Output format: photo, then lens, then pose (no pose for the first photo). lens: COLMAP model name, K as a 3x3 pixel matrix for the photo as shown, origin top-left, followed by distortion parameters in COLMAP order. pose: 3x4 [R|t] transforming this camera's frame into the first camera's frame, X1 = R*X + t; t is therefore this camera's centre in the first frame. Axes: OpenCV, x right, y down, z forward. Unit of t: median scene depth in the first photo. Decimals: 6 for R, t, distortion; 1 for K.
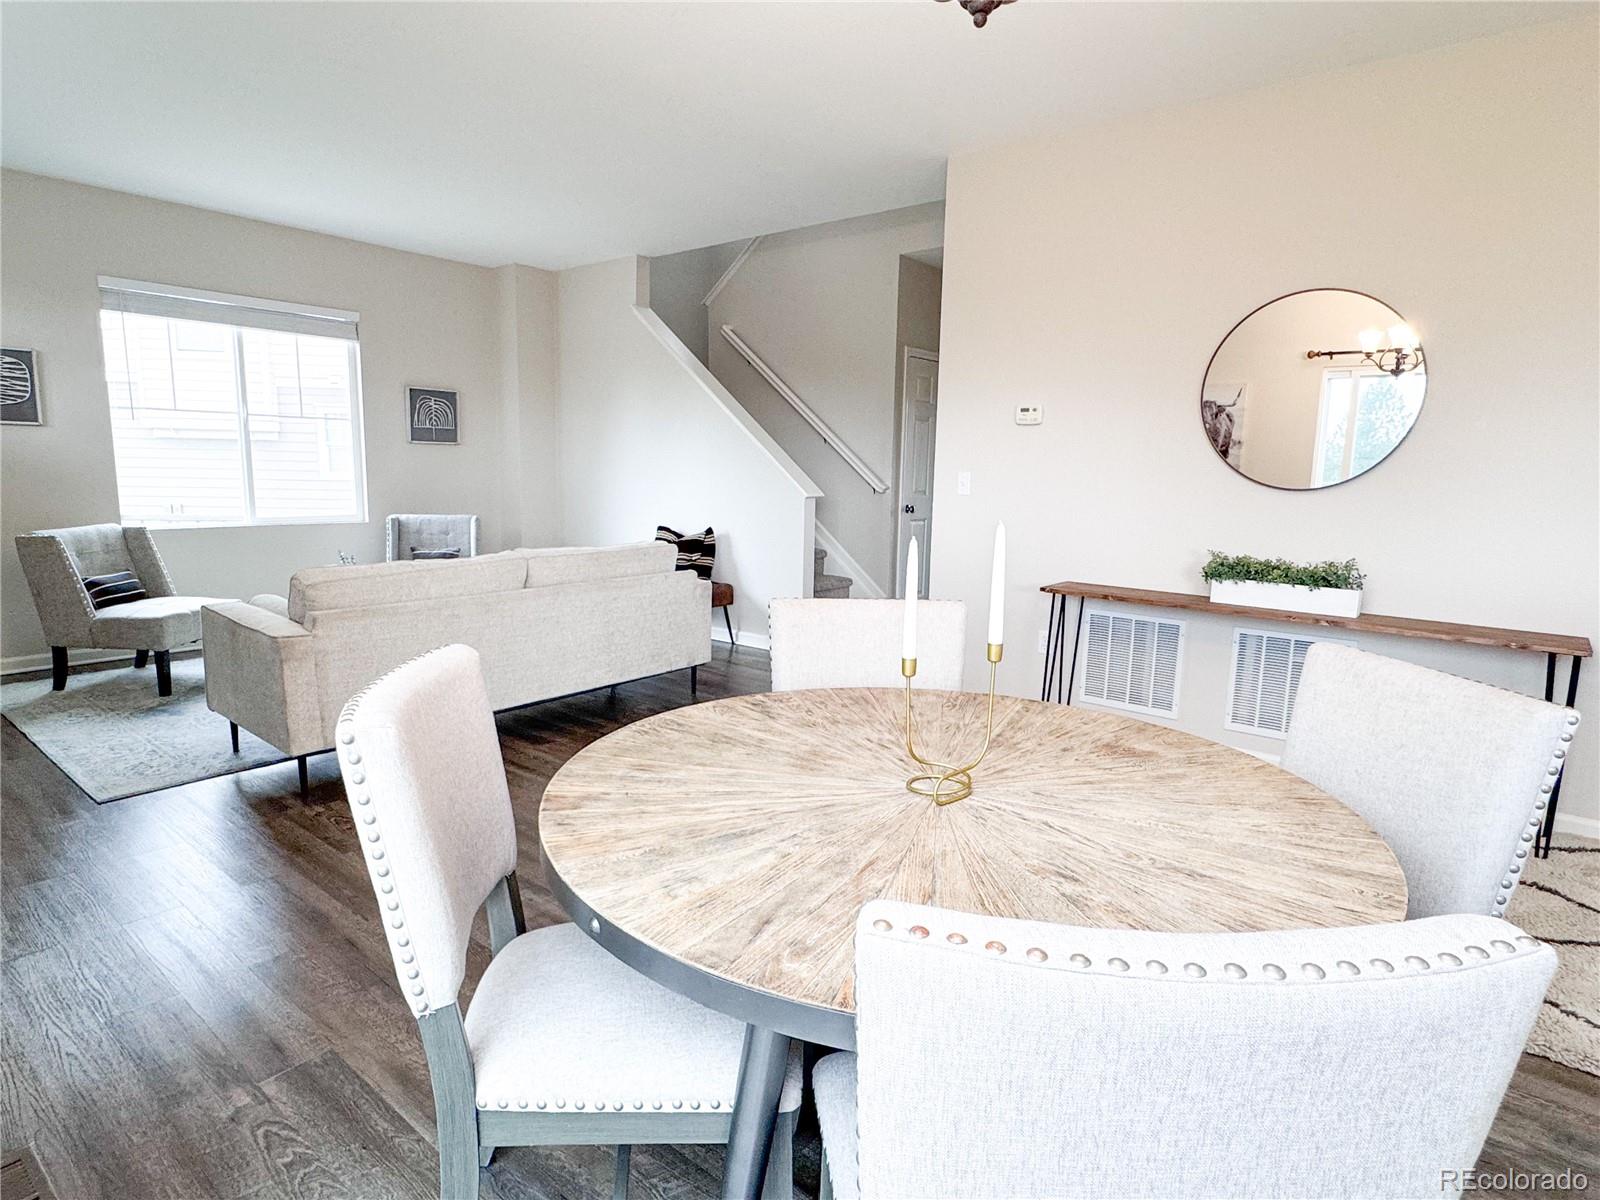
lens RADIAL K [[879.5, 0, 800.0], [0, 879.5, 600.0], [0, 0, 1]] dist [-0.026433, -0.000173]
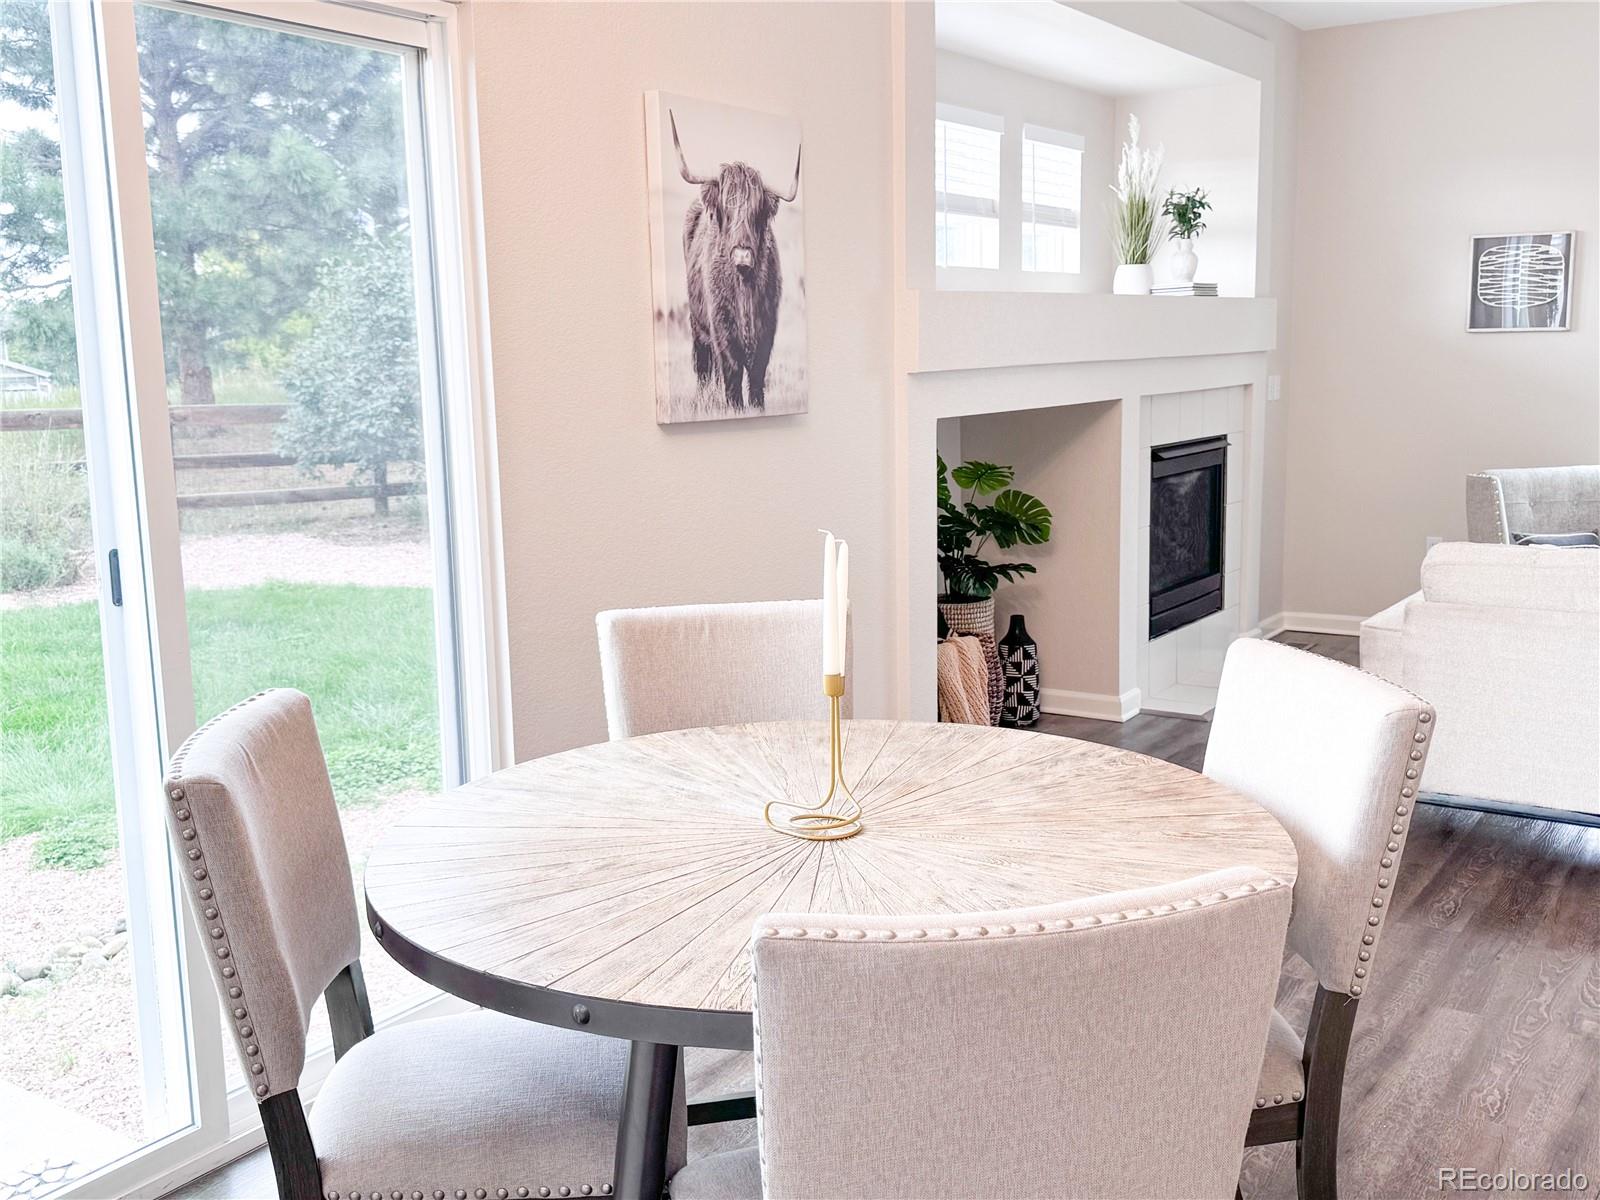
lens RADIAL K [[1533.5, 0, 800.0], [0, 1533.5, 600.0], [0, 0, 1]] dist [0.010429, 0.008072]
pose [[0.102383, 0.140506, -0.984772, 1.320595], [-0.131651, 0.983180, 0.126592, -0.163836], [0.985995, 0.116685, 0.119159, 0.615536]]
